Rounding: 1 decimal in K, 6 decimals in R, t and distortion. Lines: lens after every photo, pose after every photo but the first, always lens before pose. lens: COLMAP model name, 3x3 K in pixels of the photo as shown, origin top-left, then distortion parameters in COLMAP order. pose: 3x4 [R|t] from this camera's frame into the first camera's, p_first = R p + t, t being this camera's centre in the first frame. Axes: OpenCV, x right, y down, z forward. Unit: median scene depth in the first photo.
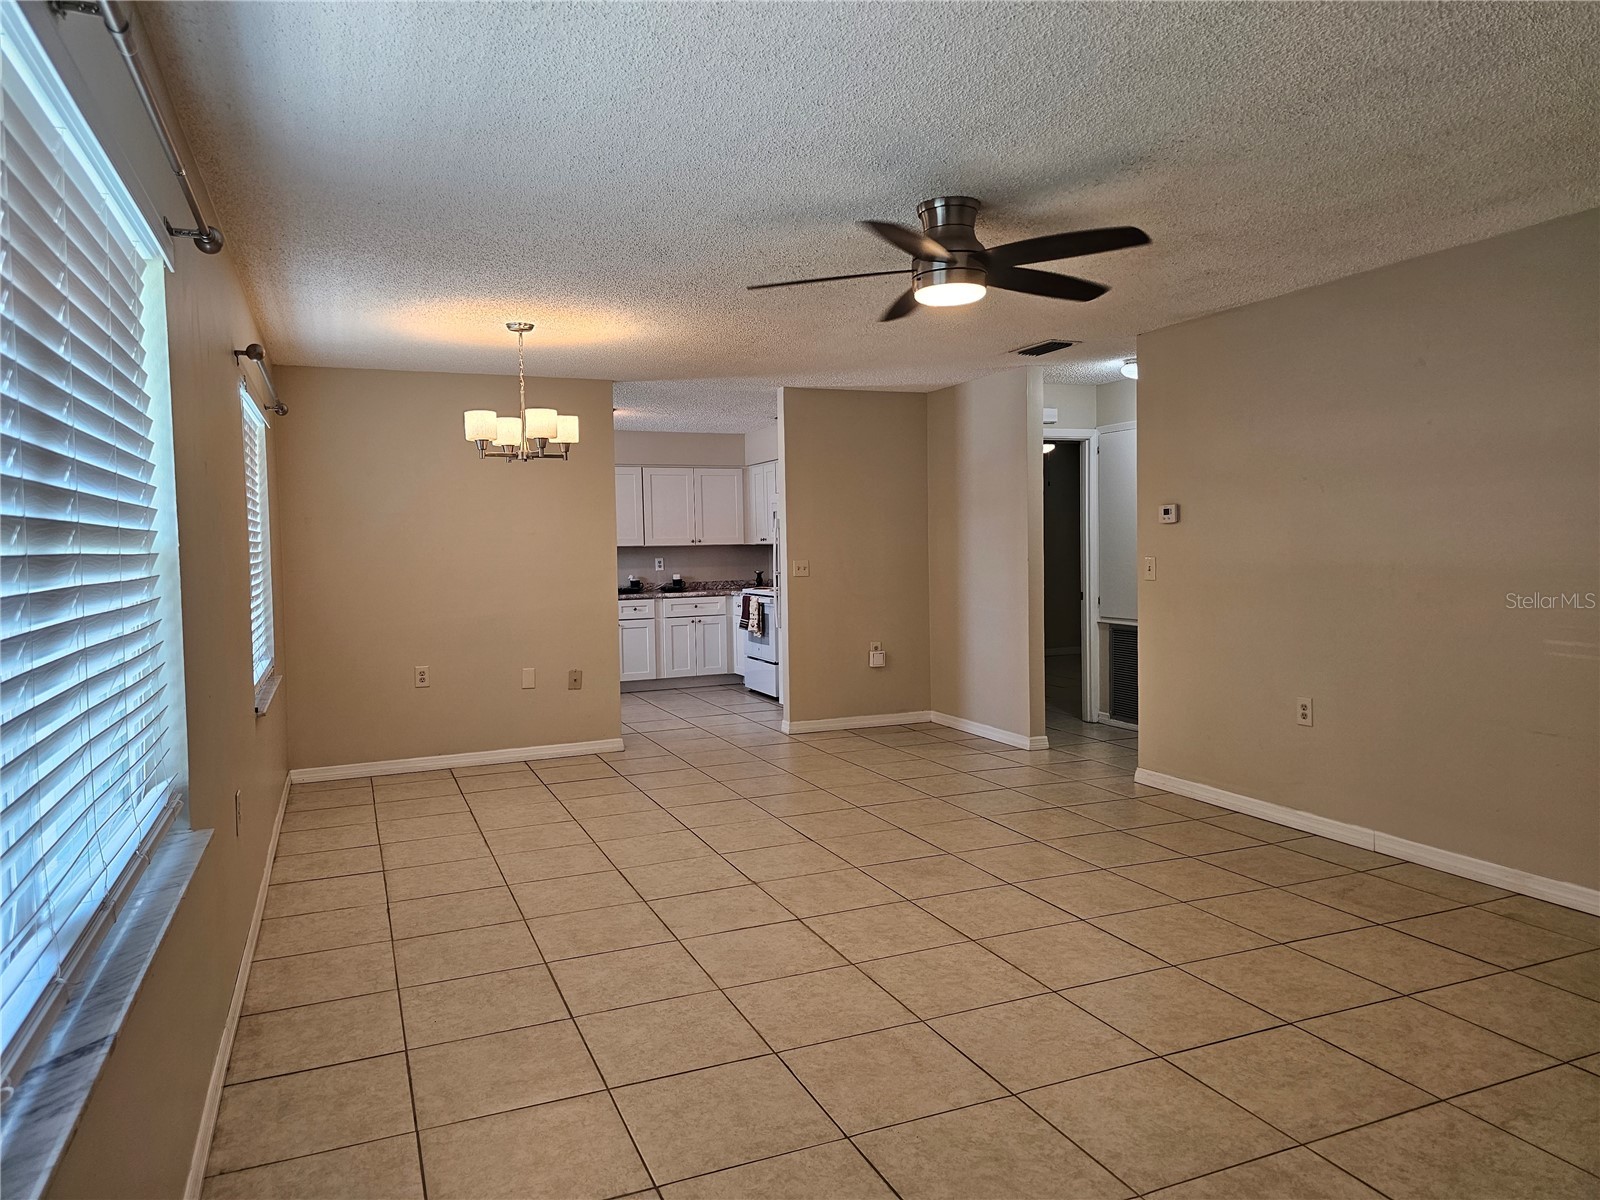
lens RADIAL K [[1076.8, 0, 805.7], [0, 1076.8, 578.9], [0, 0, 1]] dist [0.085891, -0.097654]
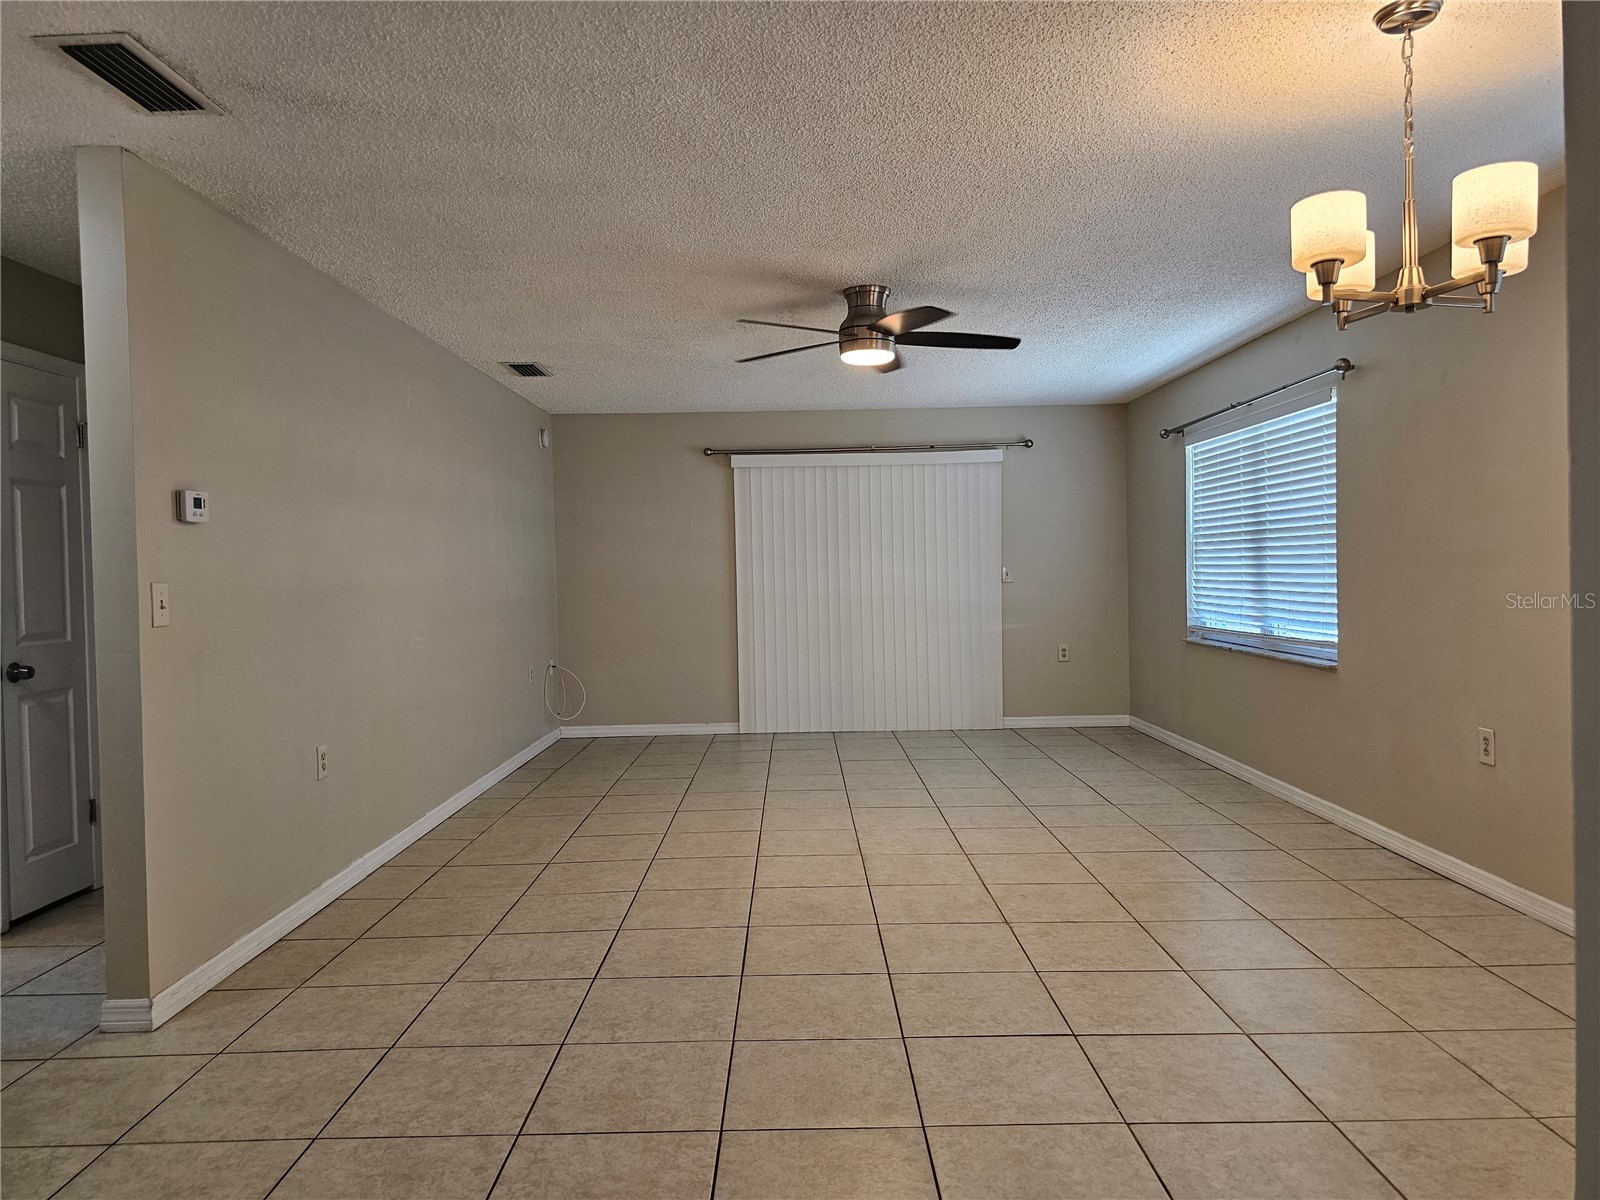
lens RADIAL K [[1068.6, 0, 793.6], [0, 1068.6, 593.0], [0, 0, 1]] dist [0.074707, -0.078251]
pose [[-0.917437, 0.030679, 0.396697, -0.235969], [0.052742, 0.997602, 0.044824, -0.030054], [-0.394370, 0.062045, -0.916855, 1.804855]]
